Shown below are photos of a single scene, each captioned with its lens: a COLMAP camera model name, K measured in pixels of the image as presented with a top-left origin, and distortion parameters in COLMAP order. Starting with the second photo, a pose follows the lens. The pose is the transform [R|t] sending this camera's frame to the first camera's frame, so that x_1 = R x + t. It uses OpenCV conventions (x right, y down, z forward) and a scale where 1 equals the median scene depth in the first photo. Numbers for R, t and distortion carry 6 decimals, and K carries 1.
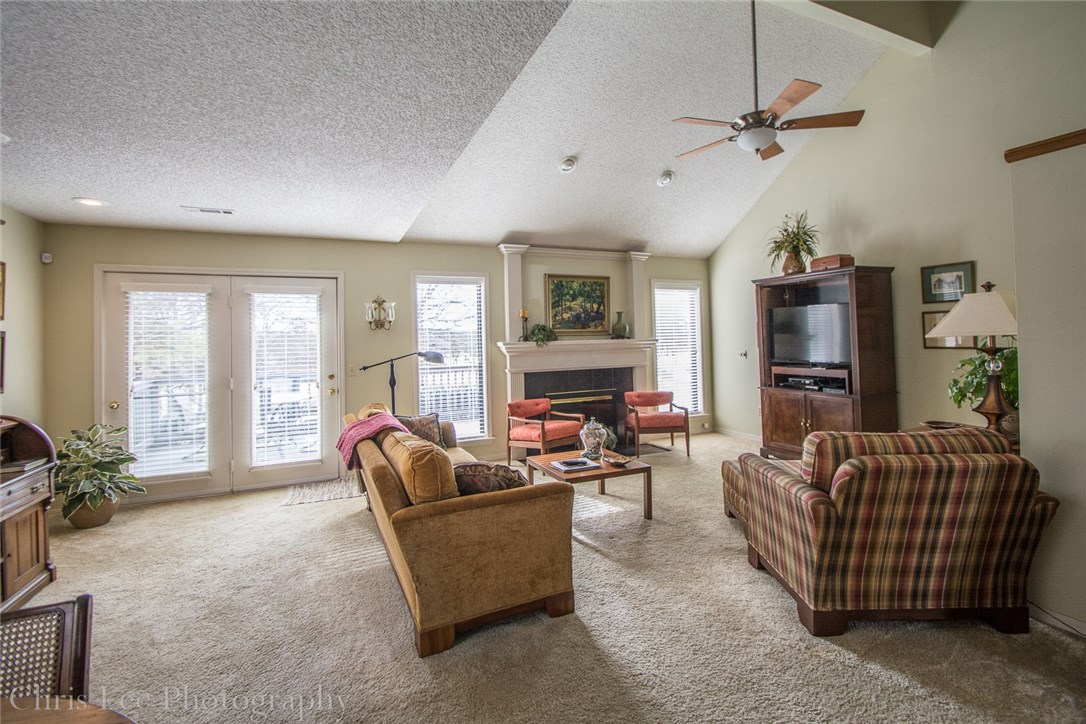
lens RADIAL K [[491.6, 0, 539.5], [0, 491.6, 330.8], [0, 0, 1]] dist [0.018552, -0.018335]
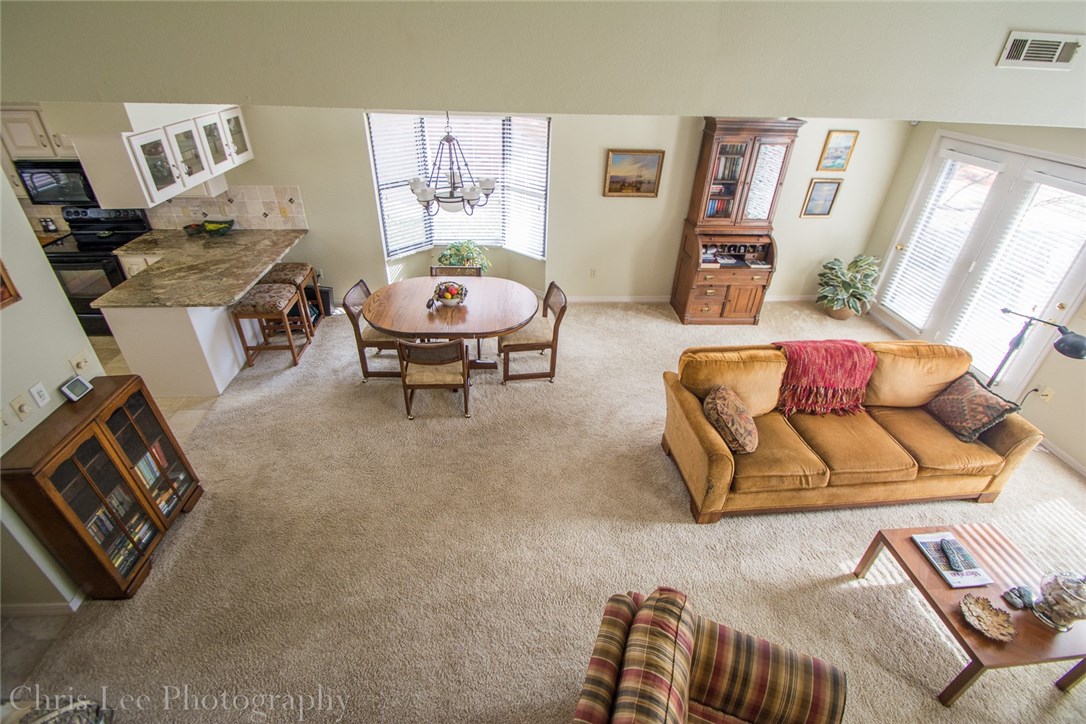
lens RADIAL K [[483.7, 0, 540.2], [0, 483.7, 332.1], [0, 0, 1]] dist [0.016325, -0.016260]
pose [[-0.335322, 0.490126, -0.804572, 0.477245], [-0.003876, 0.853291, 0.521421, -0.259739], [0.942096, 0.177962, -0.284227, 0.416398]]
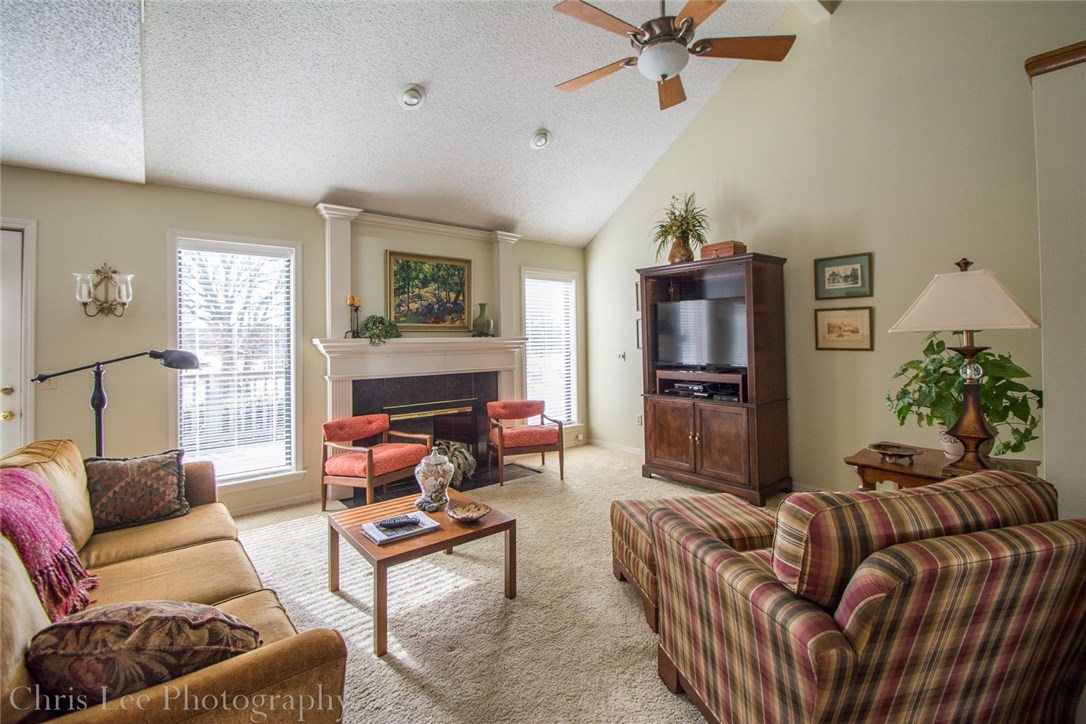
lens RADIAL K [[483.7, 0, 540.2], [0, 483.7, 332.1], [0, 0, 1]] dist [0.016325, -0.016260]
pose [[0.965889, 0.014733, 0.258537, 0.057434], [-0.014367, 0.999891, -0.003305, 0.012066], [-0.258558, -0.000522, 0.965996, 0.240569]]
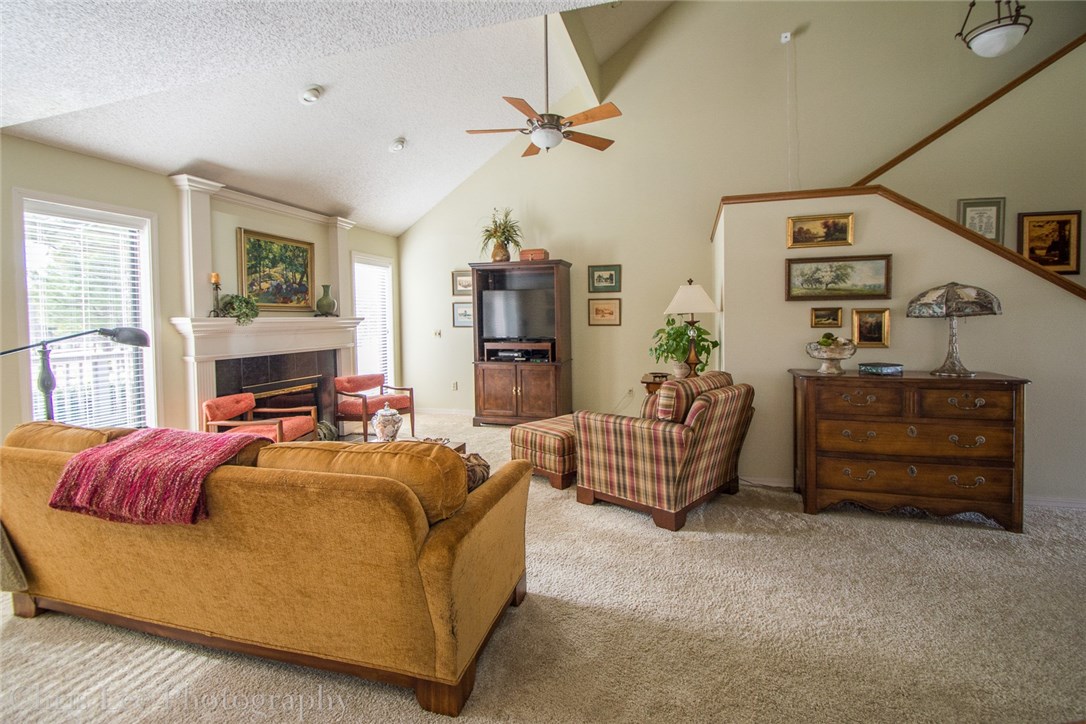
lens RADIAL K [[502.9, 0, 542.6], [0, 502.9, 332.9], [0, 0, 1]] dist [0.000945, -0.000408]
pose [[0.653801, -0.007911, 0.756625, -0.302629], [-0.015822, 0.999584, 0.024123, 0.020951], [-0.756501, -0.027743, 0.653404, 0.166004]]
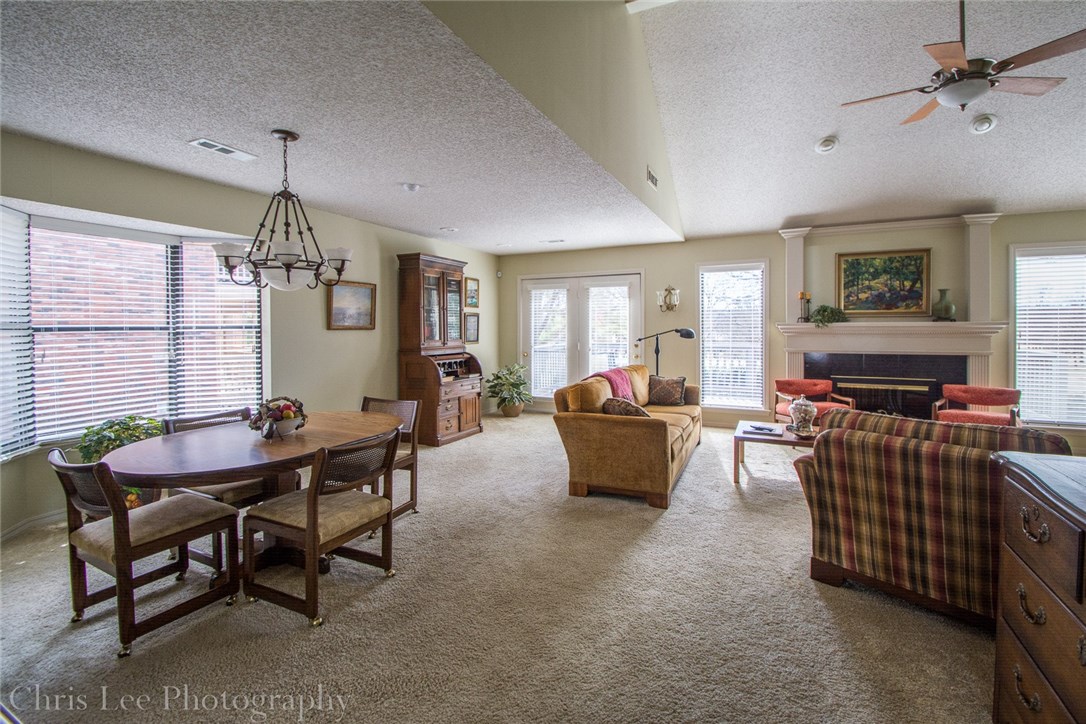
lens RADIAL K [[491.6, 0, 539.5], [0, 491.6, 330.8], [0, 0, 1]] dist [0.018552, -0.018335]
pose [[0.647990, 0.028089, -0.761131, 0.429644], [0.004830, 0.999148, 0.040985, -0.006270], [0.761634, -0.030234, 0.647302, -0.094755]]
